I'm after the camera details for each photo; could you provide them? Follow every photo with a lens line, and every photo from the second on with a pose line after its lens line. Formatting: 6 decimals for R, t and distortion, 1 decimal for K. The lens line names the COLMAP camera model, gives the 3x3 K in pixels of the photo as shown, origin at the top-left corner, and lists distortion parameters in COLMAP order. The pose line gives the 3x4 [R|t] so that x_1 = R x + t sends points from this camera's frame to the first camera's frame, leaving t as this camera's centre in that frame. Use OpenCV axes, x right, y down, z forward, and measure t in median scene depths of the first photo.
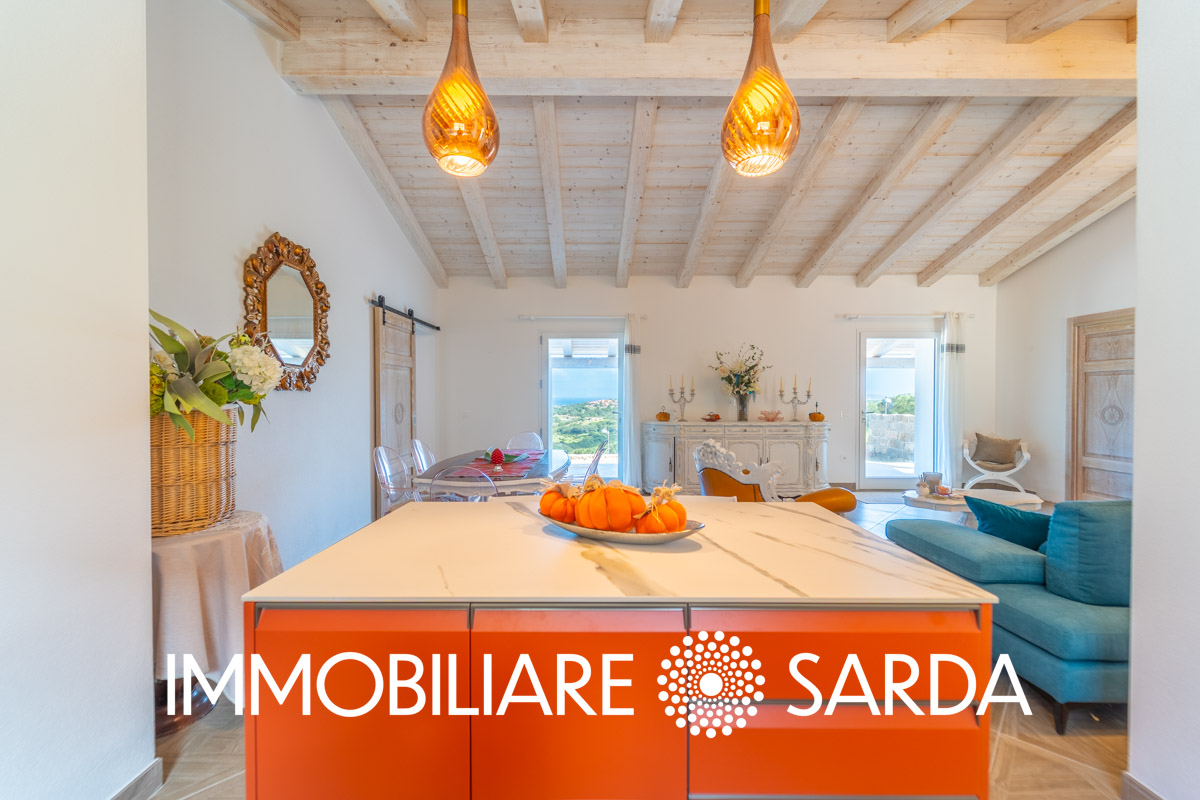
lens RADIAL K [[481.6, 0, 598.7], [0, 481.6, 402.1], [0, 0, 1]] dist [0.002855, -0.000618]
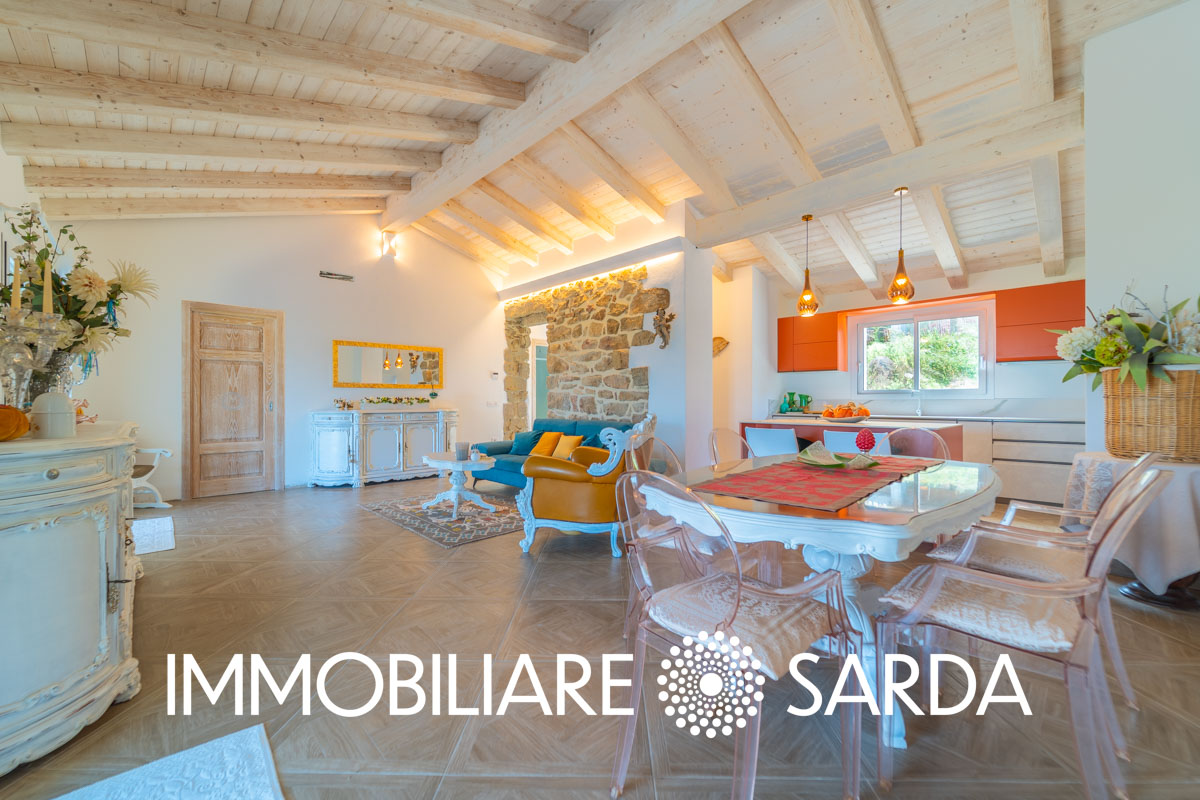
lens RADIAL K [[481.6, 0, 596.4], [0, 481.6, 401.3], [0, 0, 1]] dist [0.002855, -0.000618]
pose [[-0.684749, -0.000818, 0.728778, -0.252550], [0.012308, 0.999844, 0.012687, 0.020934], [-0.728675, 0.017657, -0.684632, 1.000822]]
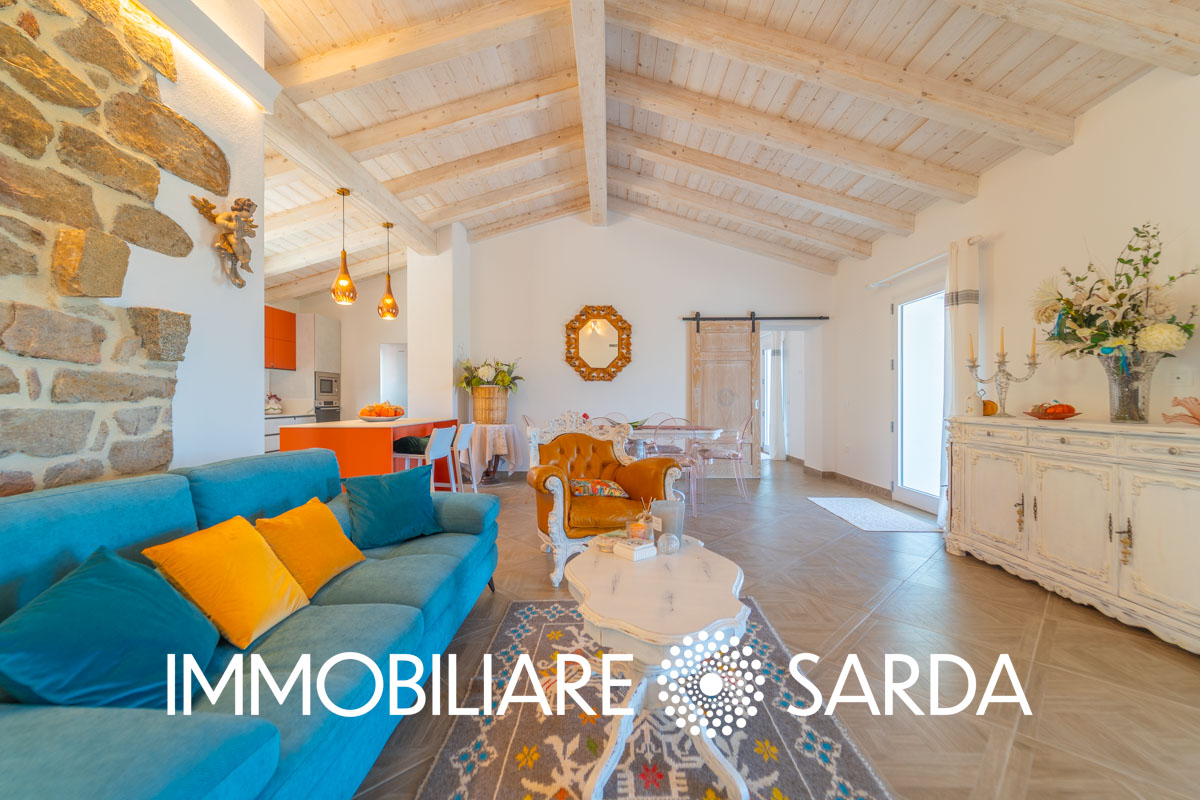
lens RADIAL K [[481.6, 0, 601.9], [0, 481.6, 401.4], [0, 0, 1]] dist [0.002855, -0.000618]
pose [[-0.018514, 0.004204, -0.999820, 0.751147], [-0.013164, 0.999903, 0.004448, 0.027385], [0.999742, 0.013244, -0.018457, 0.599885]]
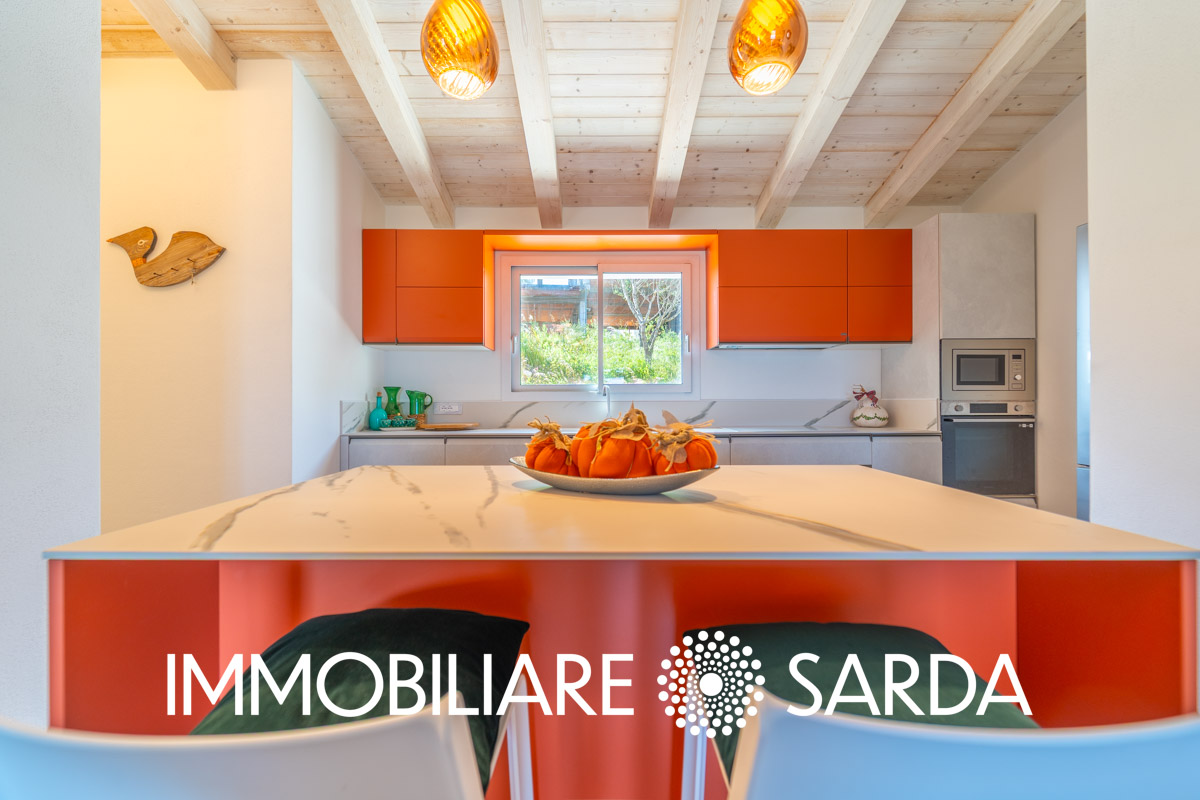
lens RADIAL K [[481.6, 0, 601.7], [0, 481.6, 399.9], [0, 0, 1]] dist [0.002855, -0.000618]
pose [[-0.999994, 0.003338, -0.000111, 0.024068], [0.003336, 0.999909, 0.013040, 0.028876], [0.000154, 0.013040, -0.999915, 0.433510]]
